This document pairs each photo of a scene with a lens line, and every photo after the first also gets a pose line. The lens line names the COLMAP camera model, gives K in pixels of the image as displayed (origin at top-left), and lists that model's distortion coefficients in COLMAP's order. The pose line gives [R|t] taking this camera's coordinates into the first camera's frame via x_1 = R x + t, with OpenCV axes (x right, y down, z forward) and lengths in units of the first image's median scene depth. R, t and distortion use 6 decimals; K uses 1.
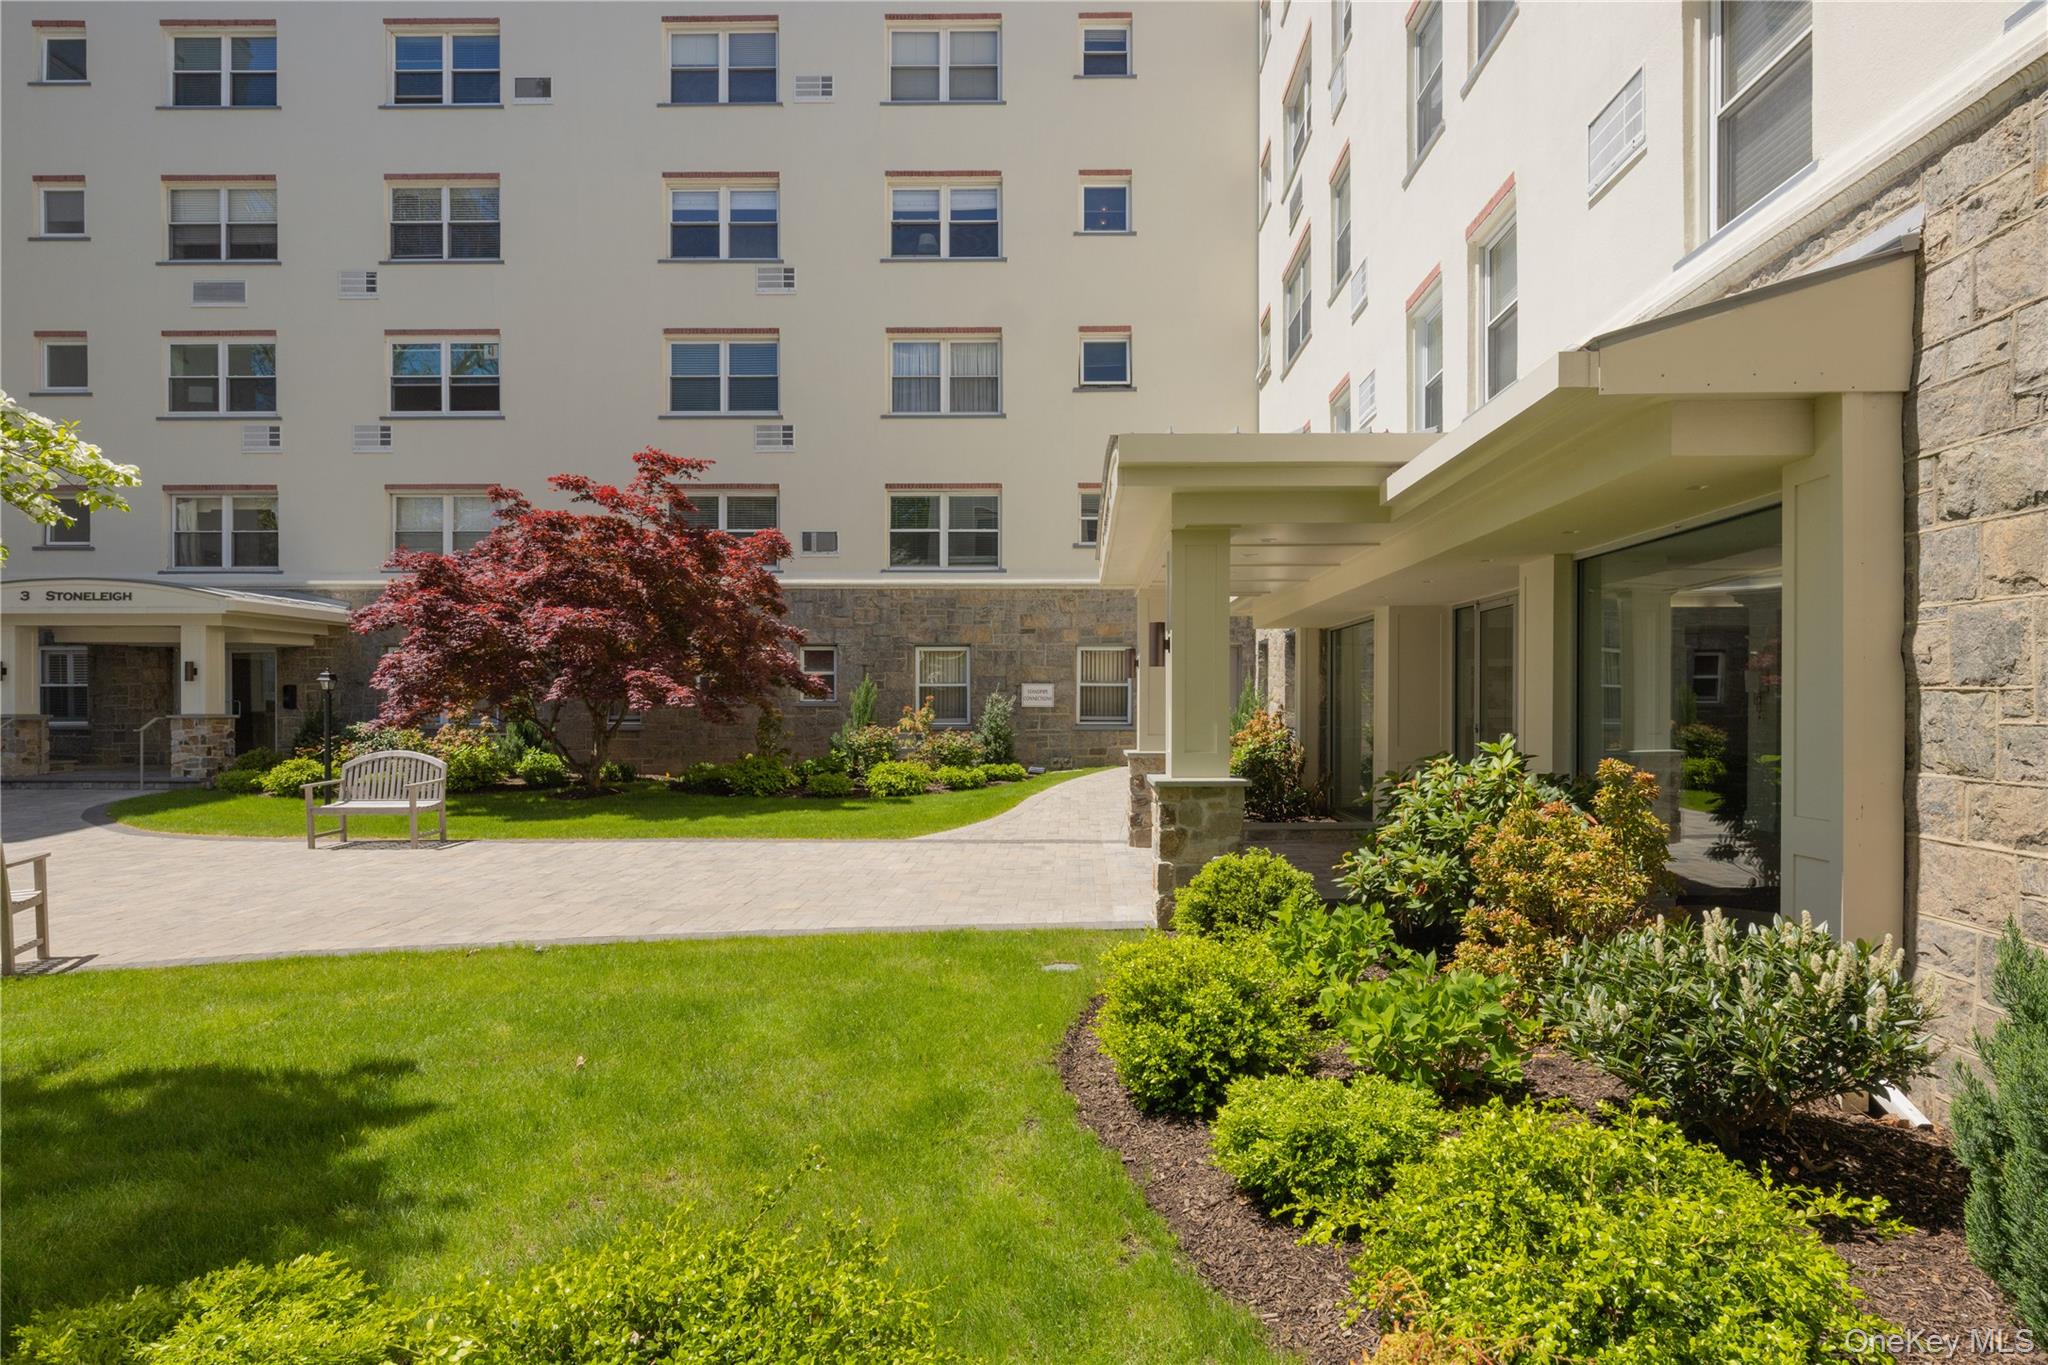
lens RADIAL K [[1109.0, 0, 1067.8], [0, 1109.0, 712.9], [0, 0, 1]] dist [-0.004129, 0.001372]
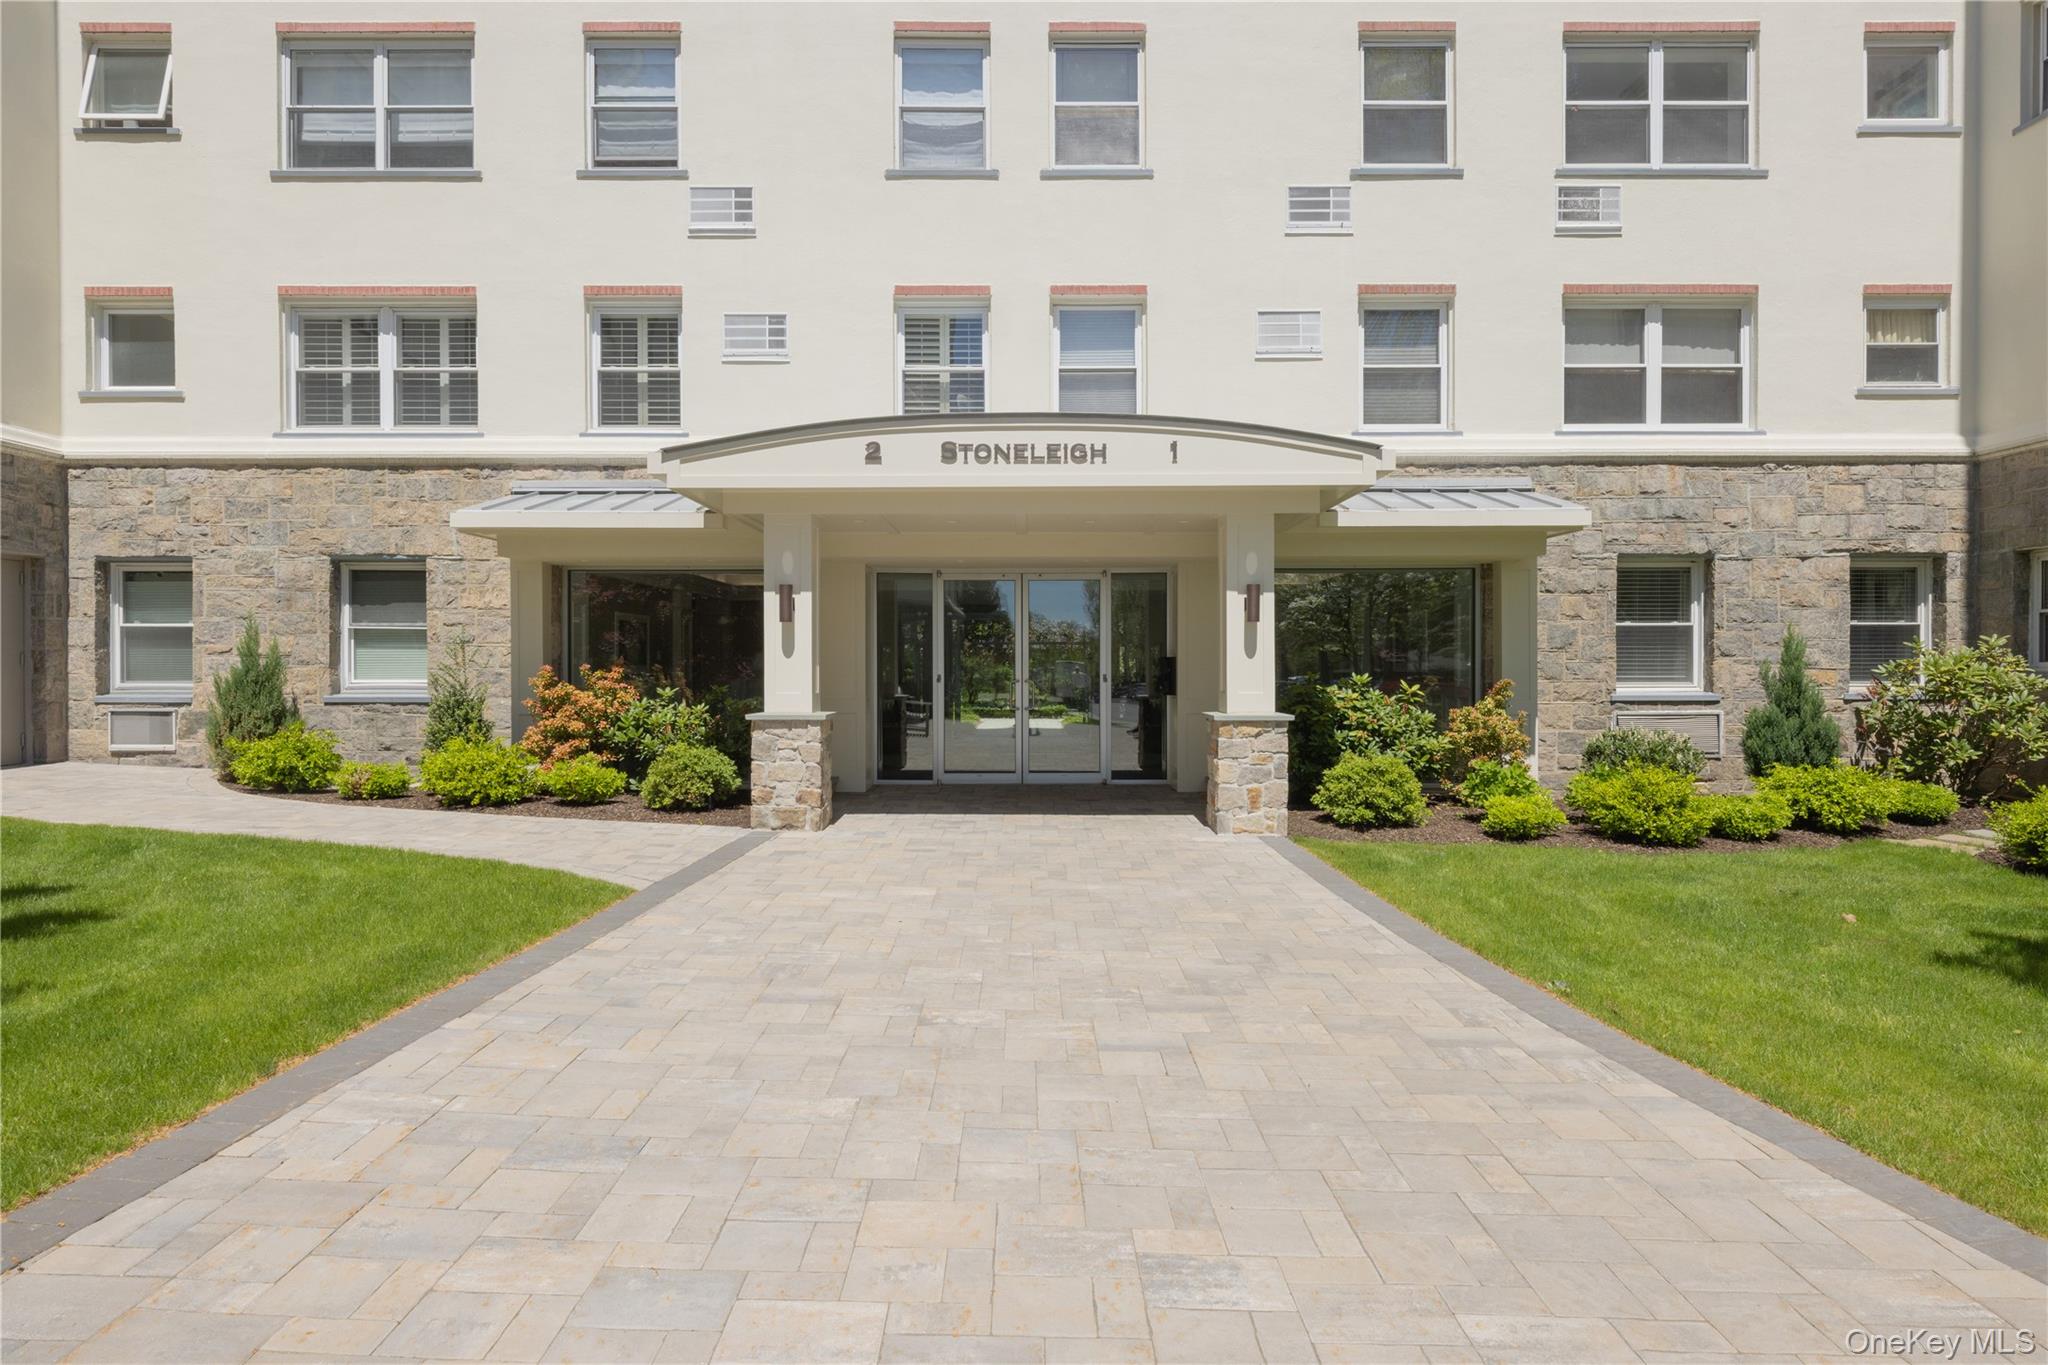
lens RADIAL K [[1109.0, 0, 1032.2], [0, 1109.0, 668.7], [0, 0, 1]] dist [-0.004129, 0.001372]
pose [[-0.015054, -0.005486, 0.999872, -0.425121], [0.010008, 0.999934, 0.005637, -0.000754], [-0.999837, 0.010092, -0.014998, 0.485157]]
